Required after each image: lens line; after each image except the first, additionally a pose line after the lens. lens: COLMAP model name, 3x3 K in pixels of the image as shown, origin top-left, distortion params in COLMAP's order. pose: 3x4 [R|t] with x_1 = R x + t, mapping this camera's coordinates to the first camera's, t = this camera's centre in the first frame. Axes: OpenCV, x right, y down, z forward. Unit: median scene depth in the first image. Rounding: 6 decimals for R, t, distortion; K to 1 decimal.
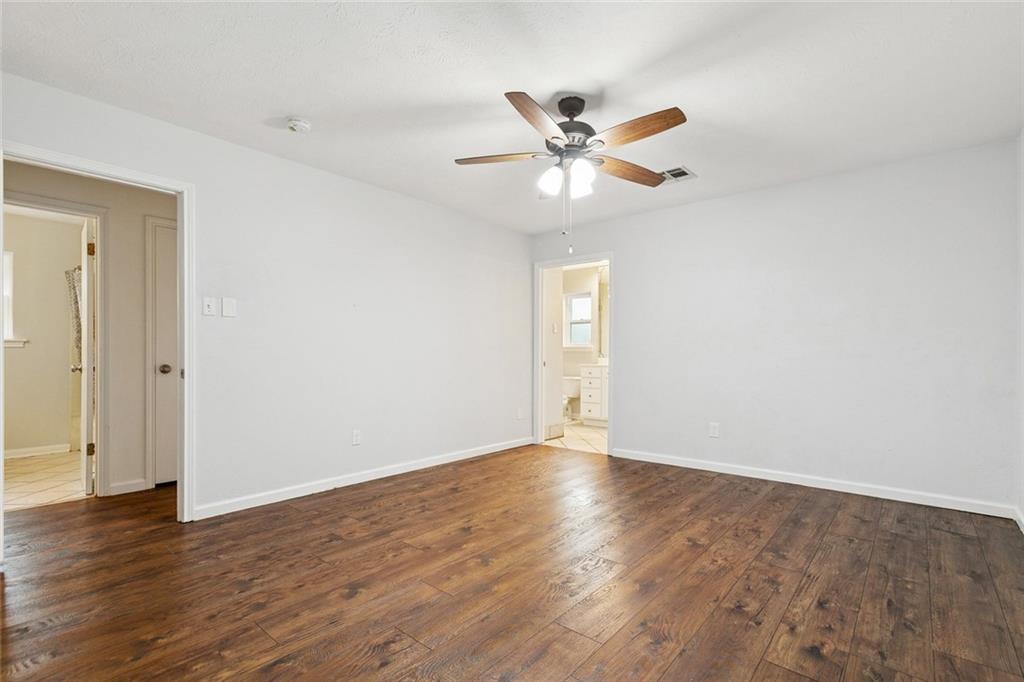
lens RADIAL K [[461.8, 0, 515.6], [0, 461.8, 352.8], [0, 0, 1]] dist [0.001383, 0.000166]
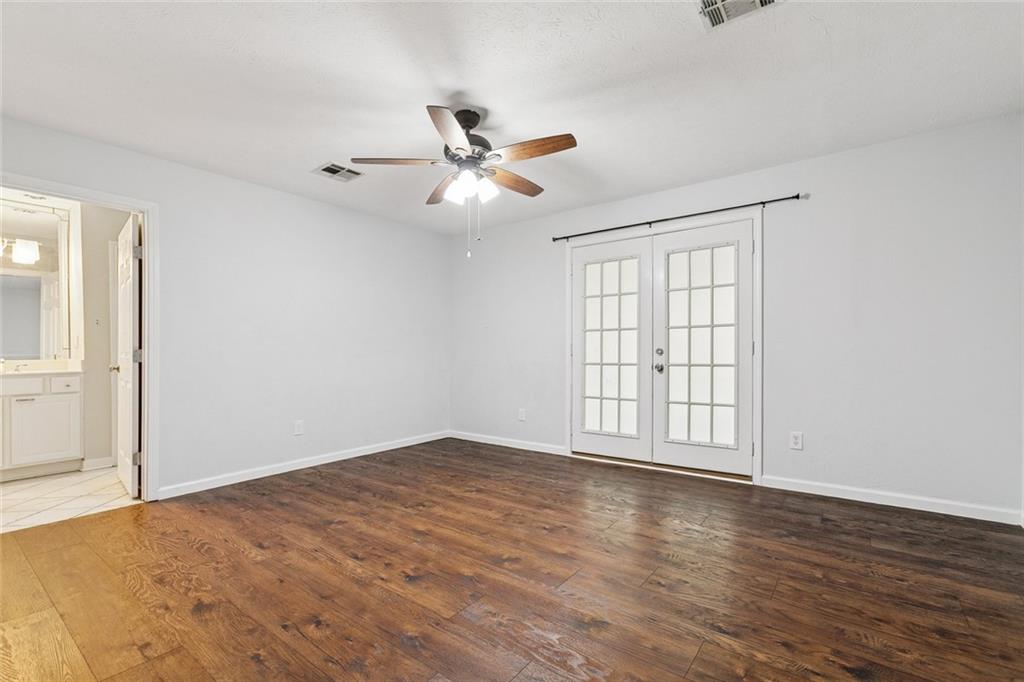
lens RADIAL K [[461.8, 0, 515.6], [0, 461.8, 352.8], [0, 0, 1]] dist [0.001383, 0.000166]
pose [[-0.063040, -0.002358, 0.998008, -0.958193], [-0.002096, 0.999995, 0.002231, 0.002093], [-0.998009, -0.001952, -0.063044, 0.949147]]
